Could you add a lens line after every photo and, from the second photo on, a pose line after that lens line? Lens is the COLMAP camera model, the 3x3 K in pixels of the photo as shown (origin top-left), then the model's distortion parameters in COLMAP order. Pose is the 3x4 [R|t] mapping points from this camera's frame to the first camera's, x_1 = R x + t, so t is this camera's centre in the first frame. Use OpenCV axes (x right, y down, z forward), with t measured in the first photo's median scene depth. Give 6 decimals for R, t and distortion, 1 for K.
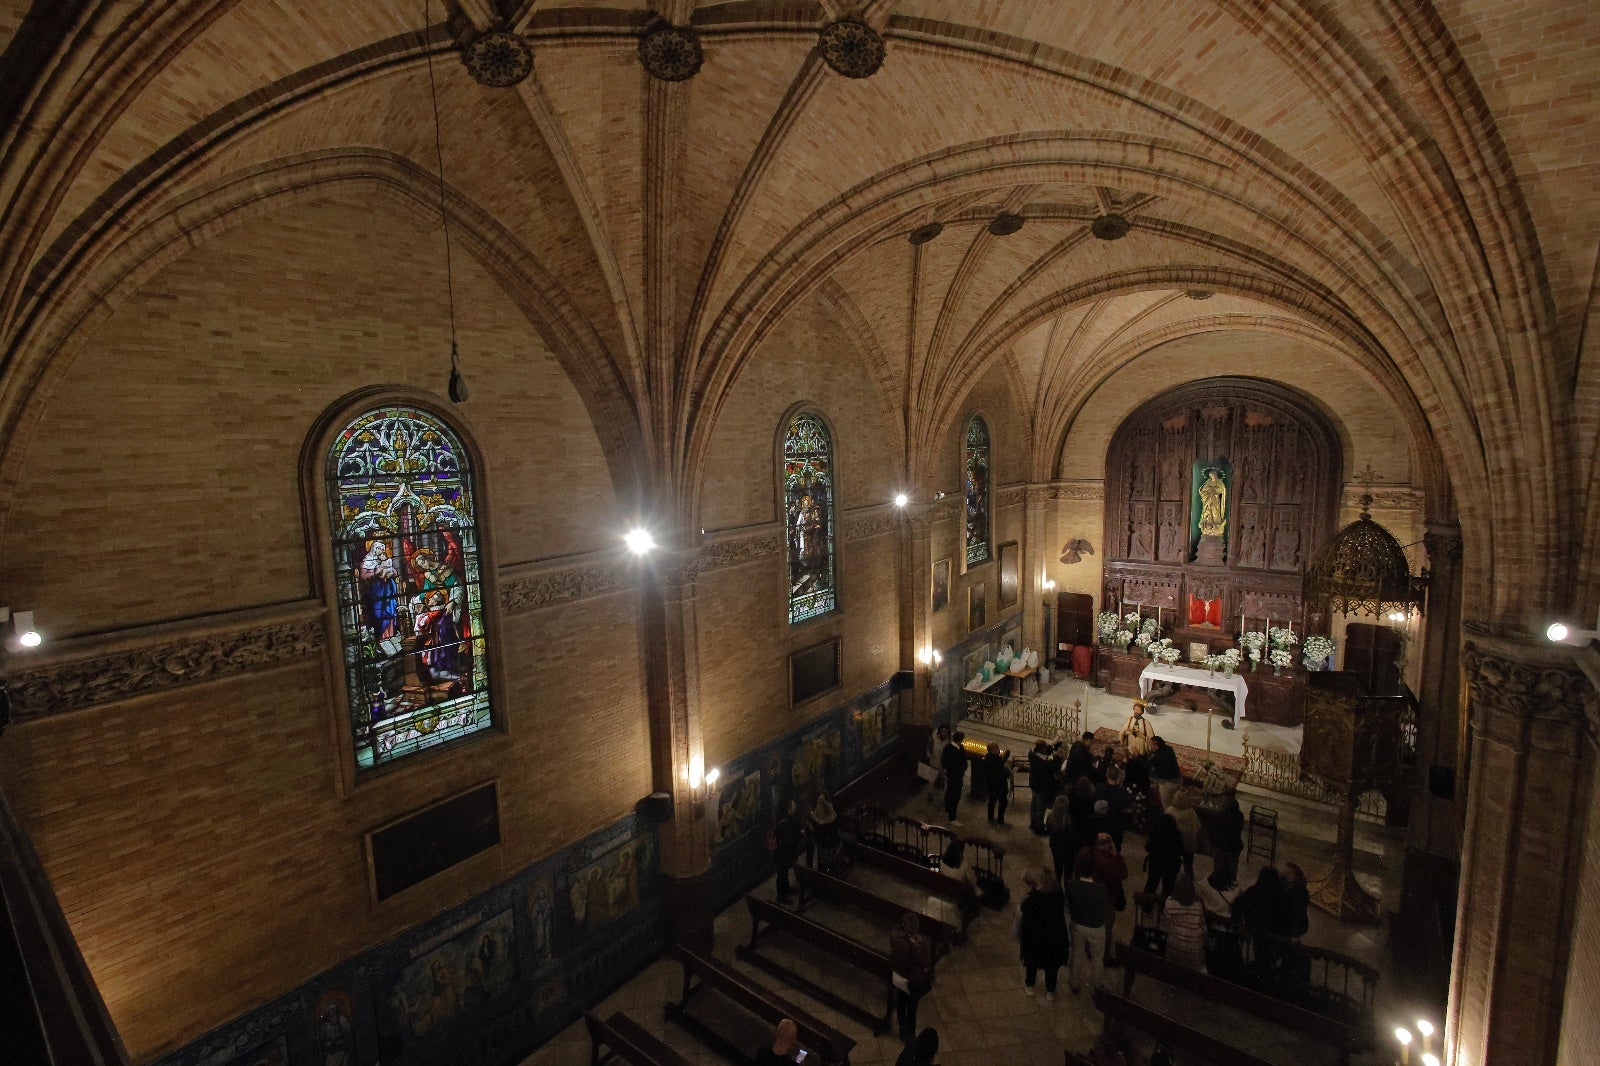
lens RADIAL K [[741.4, 0, 796.8], [0, 741.4, 530.4], [0, 0, 1]] dist [-0.003762, 0.001607]
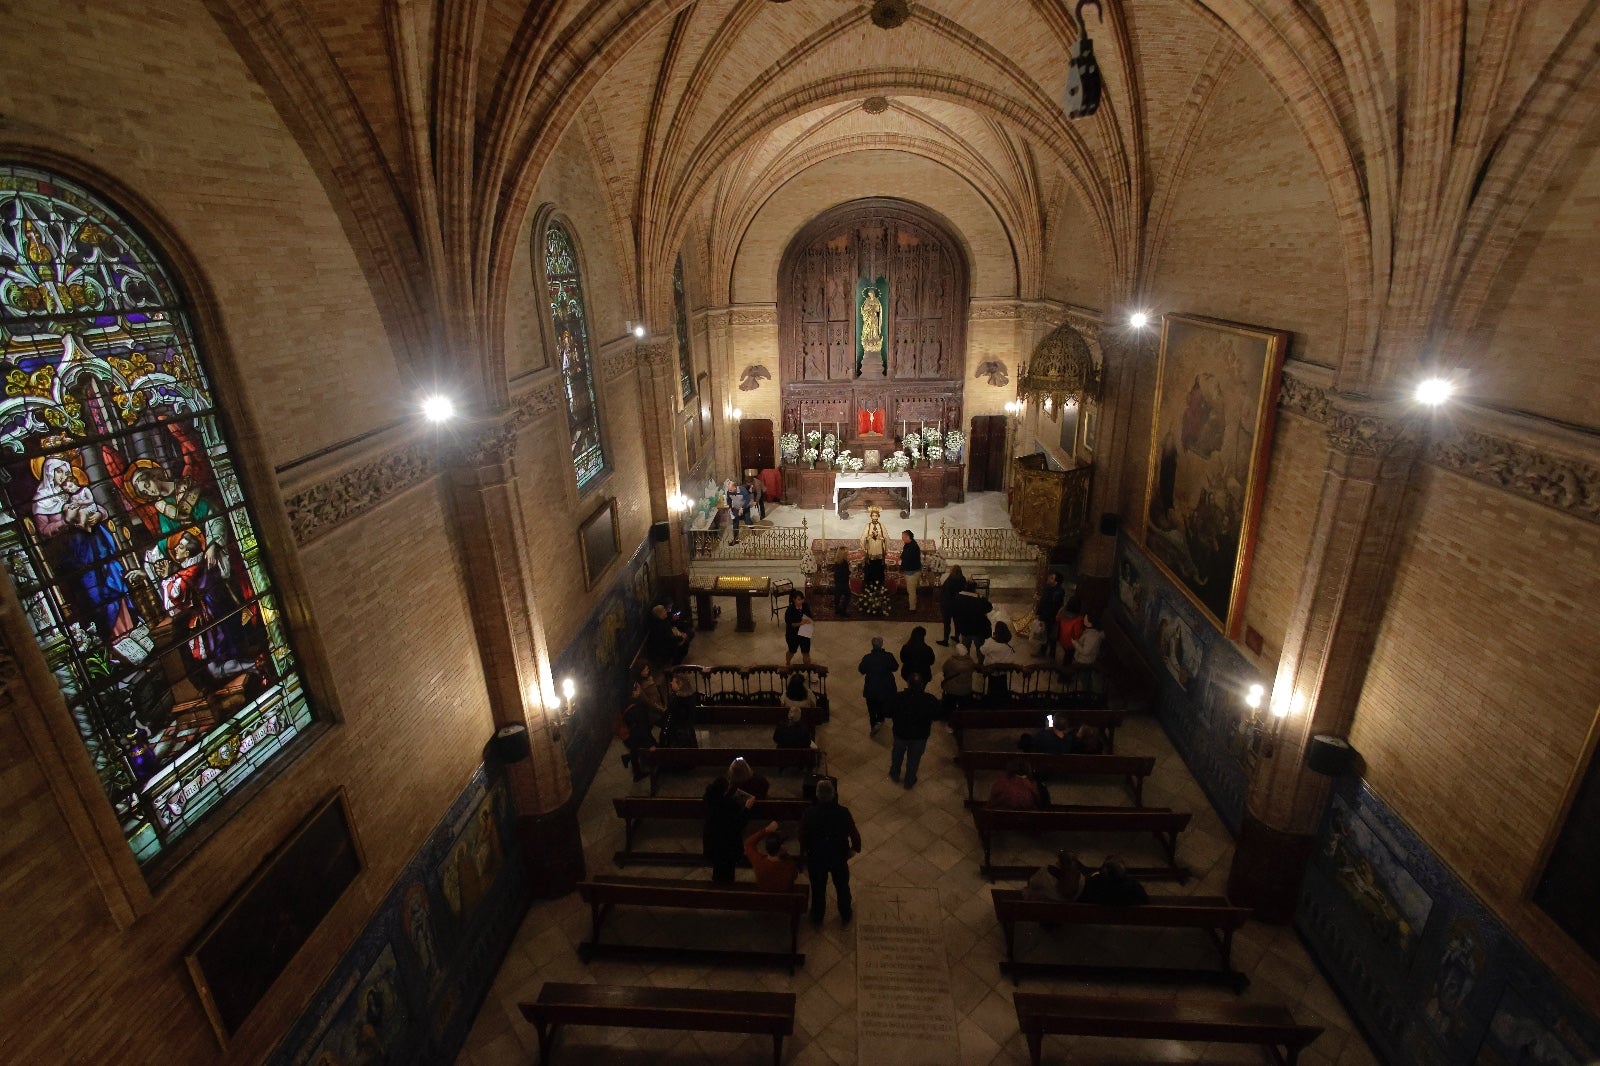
lens RADIAL K [[741.4, 0, 801.1], [0, 741.4, 532.2], [0, 0, 1]] dist [-0.003762, 0.001607]
pose [[0.824156, -0.197777, 0.530709, -0.308677], [0.077152, 0.967516, 0.240748, -0.012569], [-0.561084, -0.157469, 0.812643, 0.221764]]
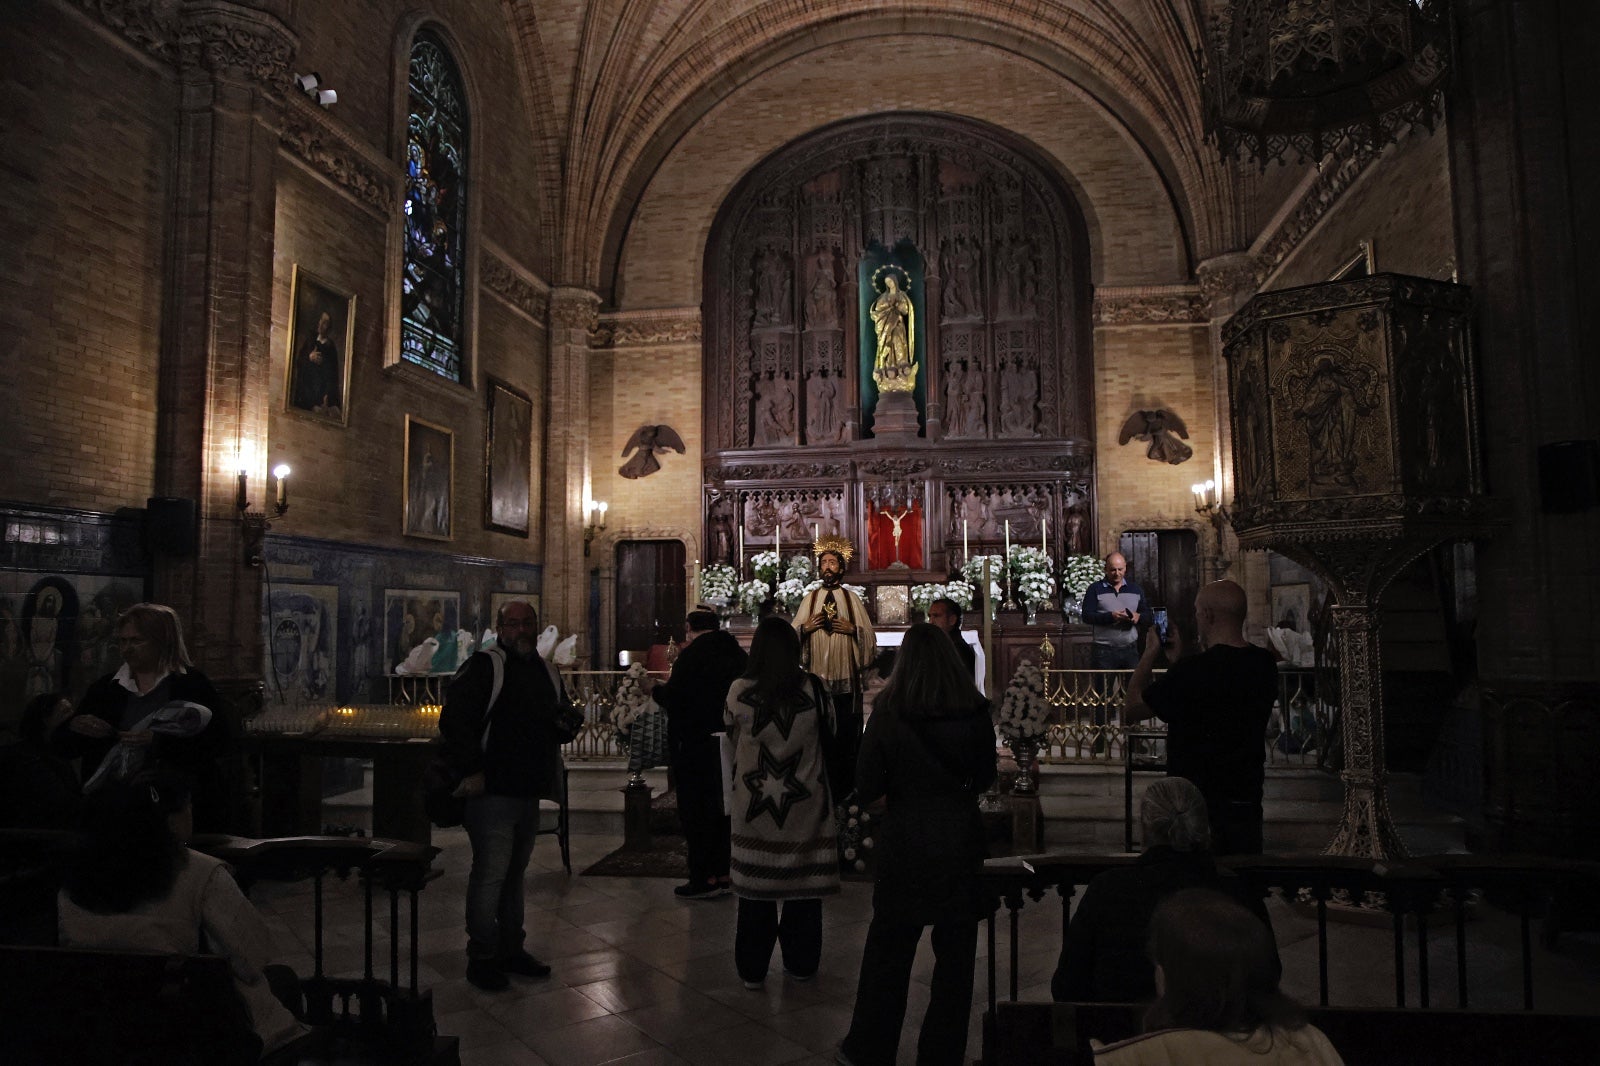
lens RADIAL K [[1090.0, 0, 811.7], [0, 1090.0, 514.3], [0, 0, 1]] dist [-0.064421, 0.006566]
pose [[0.865309, 0.062759, 0.497295, 0.241207], [0.050935, 0.975985, -0.211798, 0.465257], [-0.498645, 0.208600, 0.841332, 0.737110]]
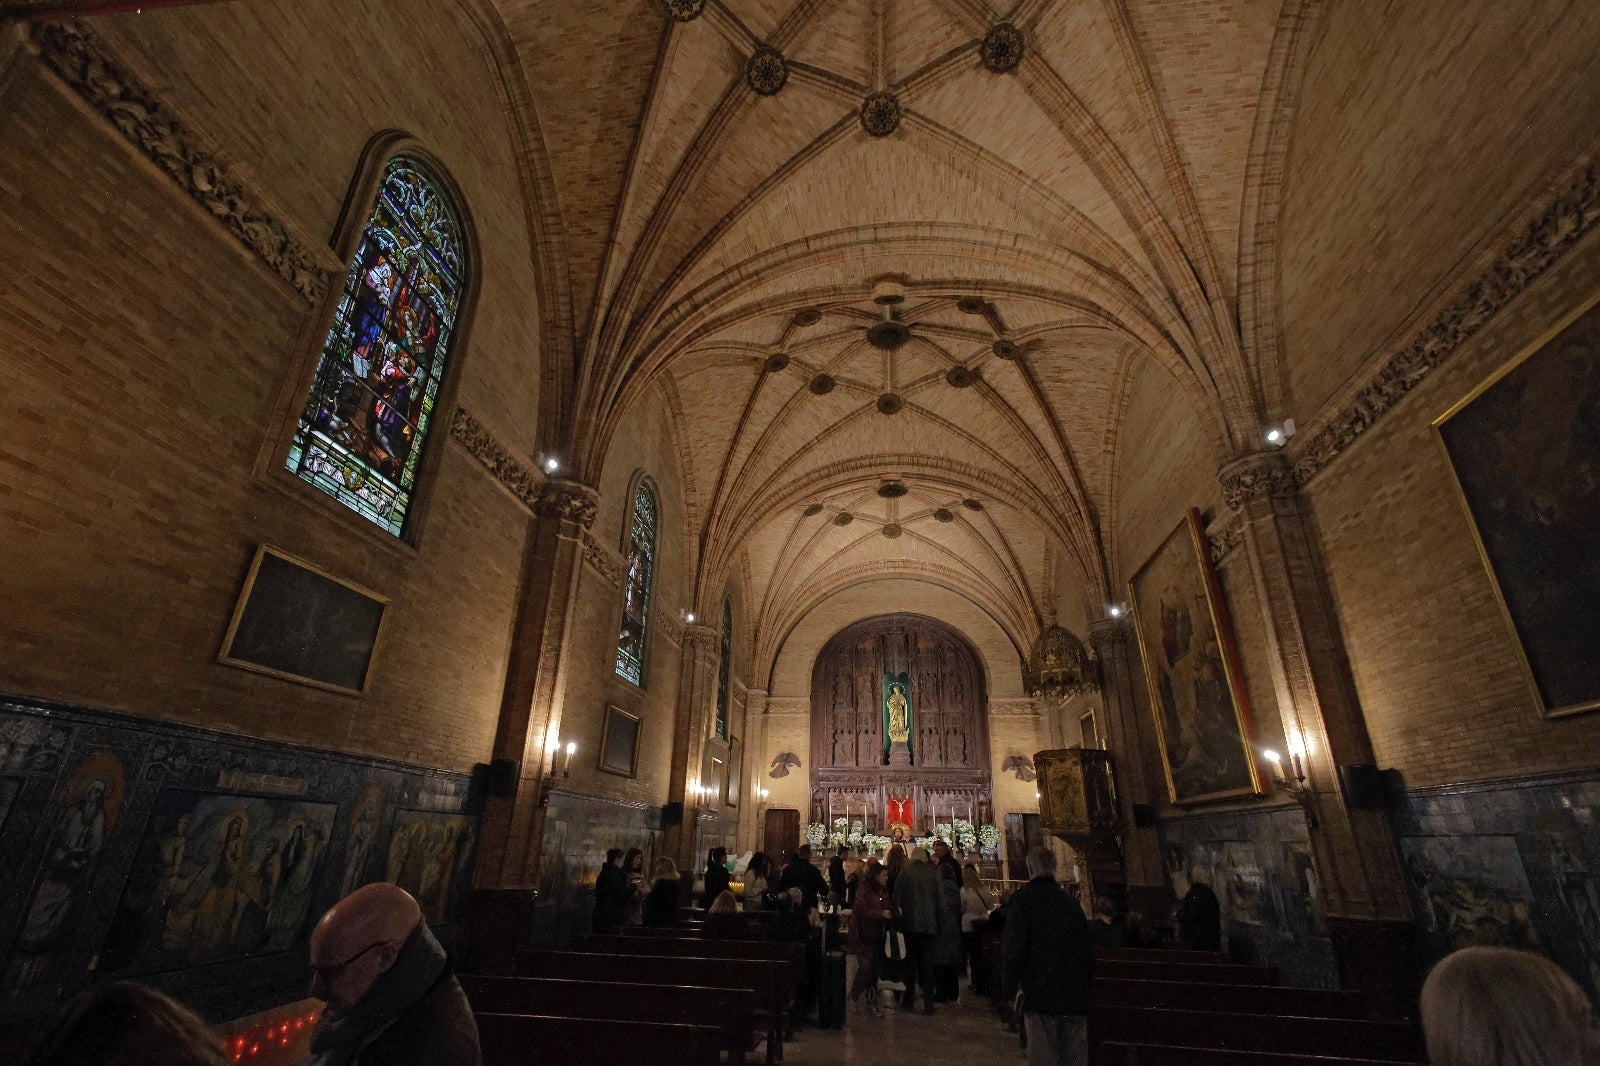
lens RADIAL K [[741.4, 0, 799.5], [0, 741.4, 524.7], [0, 0, 1]] dist [-0.003762, 0.001607]
pose [[0.854264, 0.249307, 0.456156, -0.341480], [0.018794, 0.862110, -0.506373, 0.548879], [-0.519499, 0.441149, 0.731784, 0.157611]]
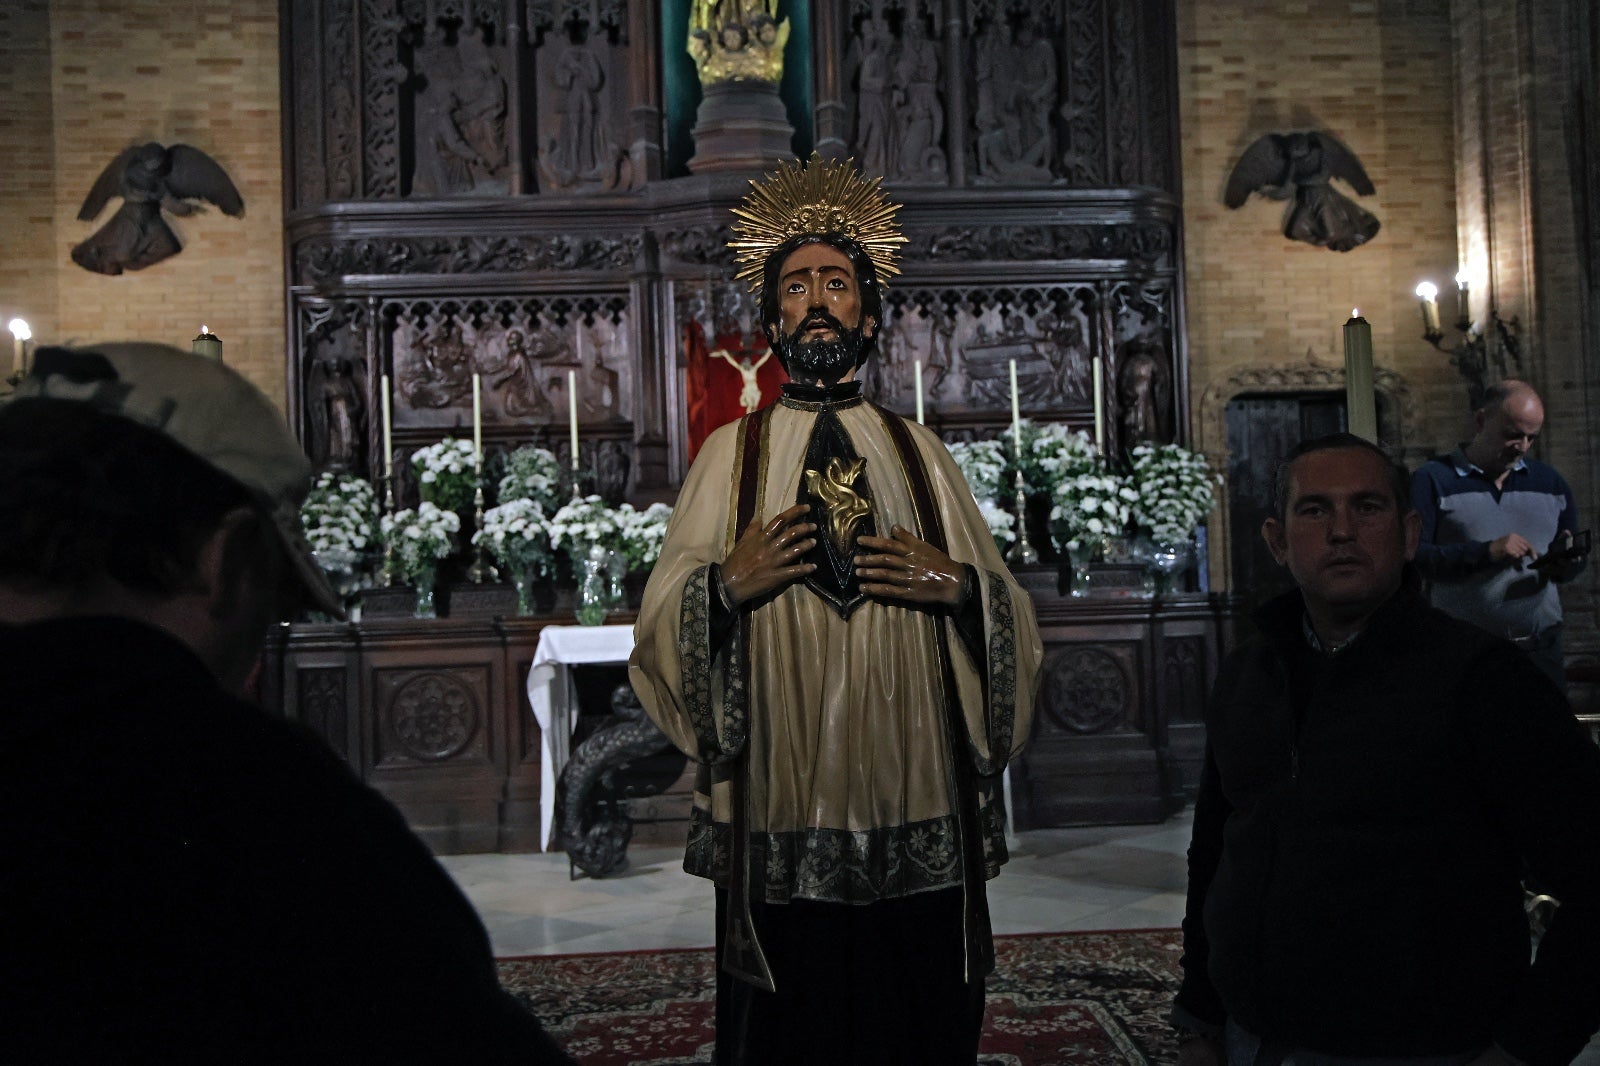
lens RADIAL K [[1520.7, 0, 804.7], [0, 1520.7, 532.4], [0, 0, 1]] dist [0.028436, 0.000000]
pose [[0.745835, 0.030137, 0.665449, 0.482819], [0.098377, 0.983038, -0.154782, 0.409274], [-0.658826, 0.180907, 0.730220, 1.226452]]
